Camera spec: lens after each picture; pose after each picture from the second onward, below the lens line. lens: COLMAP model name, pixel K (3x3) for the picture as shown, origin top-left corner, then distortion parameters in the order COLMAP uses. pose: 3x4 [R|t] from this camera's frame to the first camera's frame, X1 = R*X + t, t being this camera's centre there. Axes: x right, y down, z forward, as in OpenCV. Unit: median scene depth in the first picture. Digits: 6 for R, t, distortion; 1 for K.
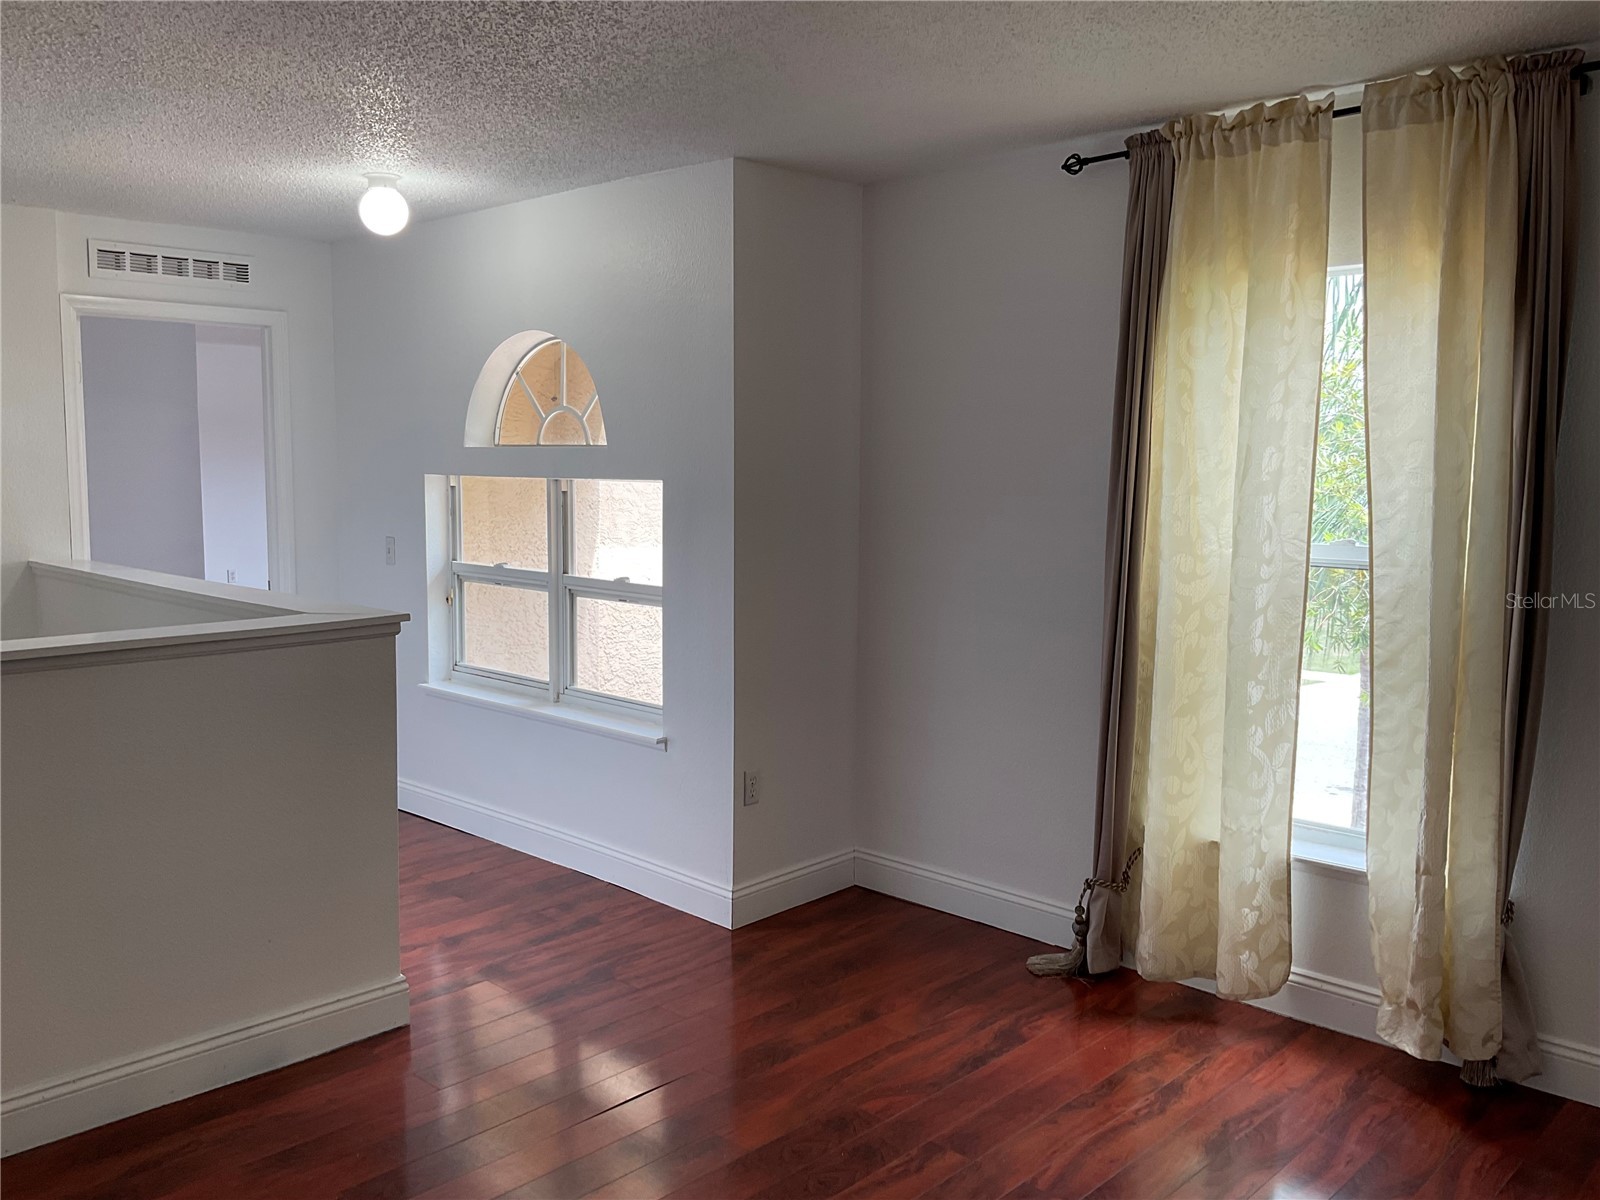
lens RADIAL K [[1334.6, 0, 797.0], [0, 1334.6, 595.2], [0, 0, 1]] dist [0.029793, -0.080816]
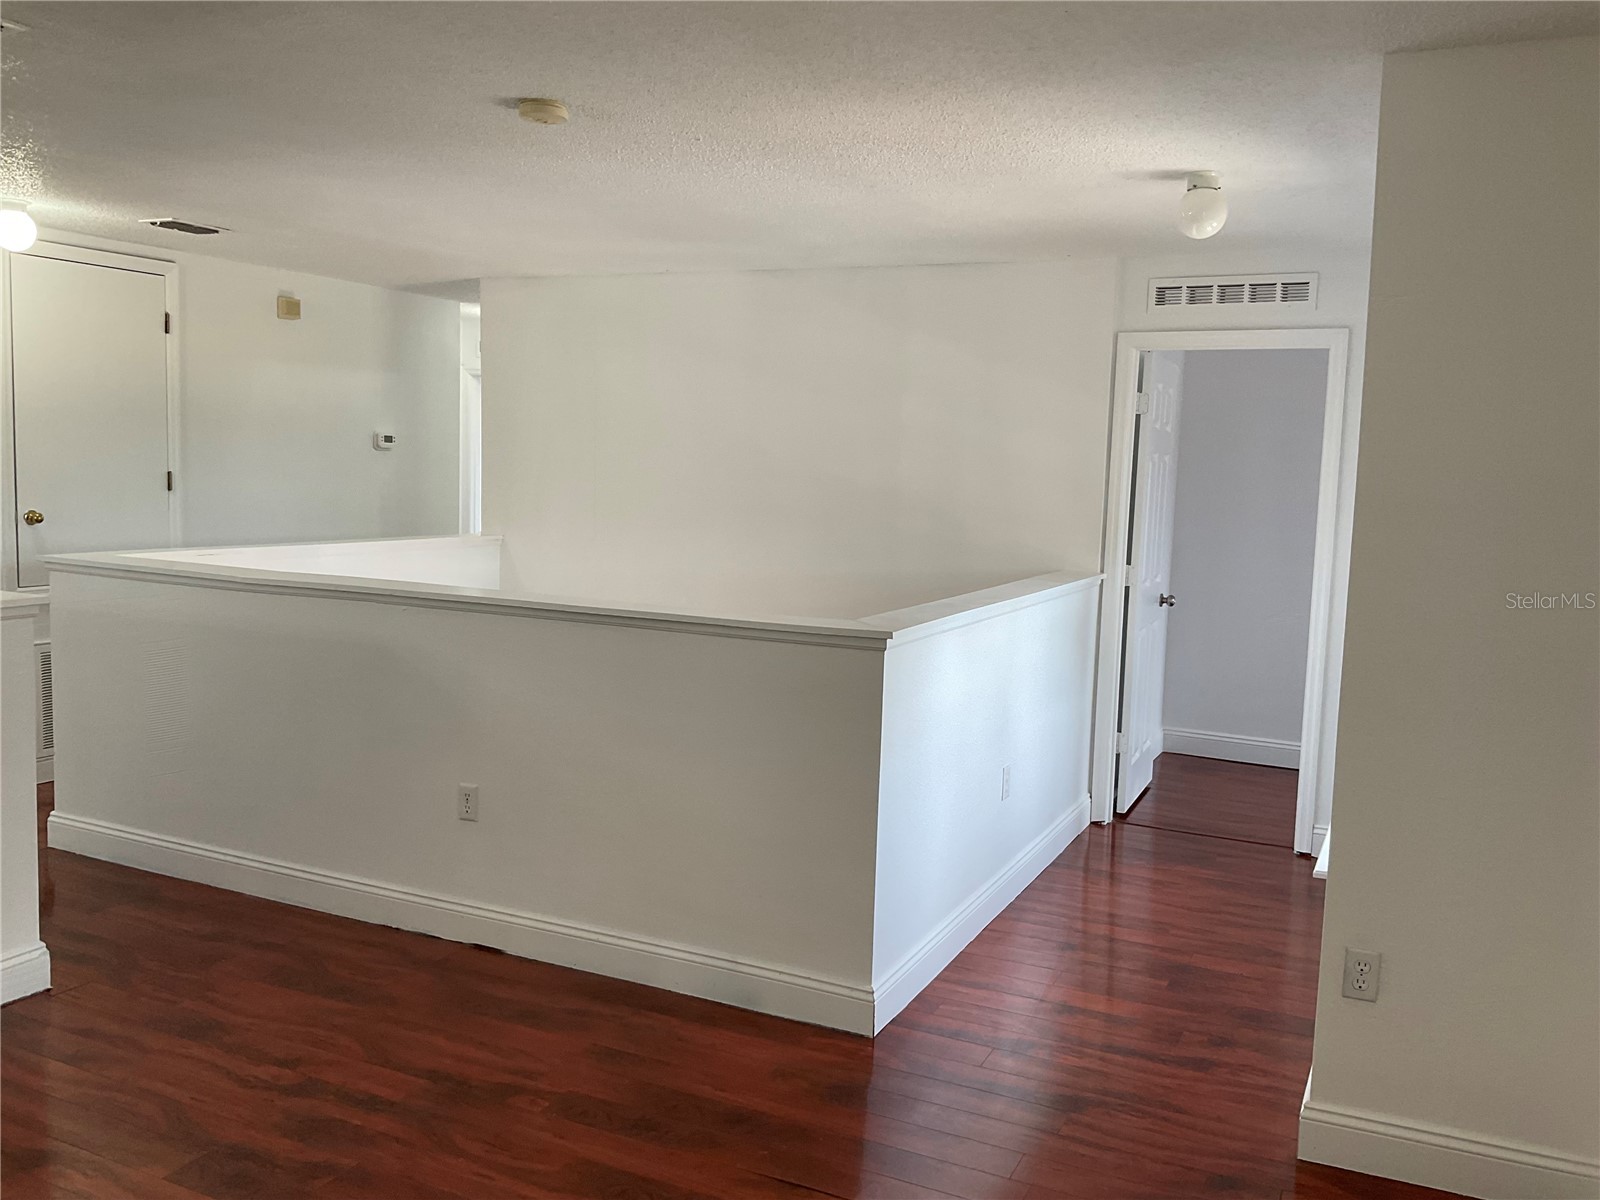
lens RADIAL K [[1334.6, 0, 812.2], [0, 1334.6, 604.8], [0, 0, 1]] dist [0.029793, -0.080816]
pose [[0.296146, 0.105998, -0.949243, 0.496138], [-0.128377, 0.989223, 0.070412, -0.053911], [0.946476, 0.101009, 0.306562, 0.494323]]
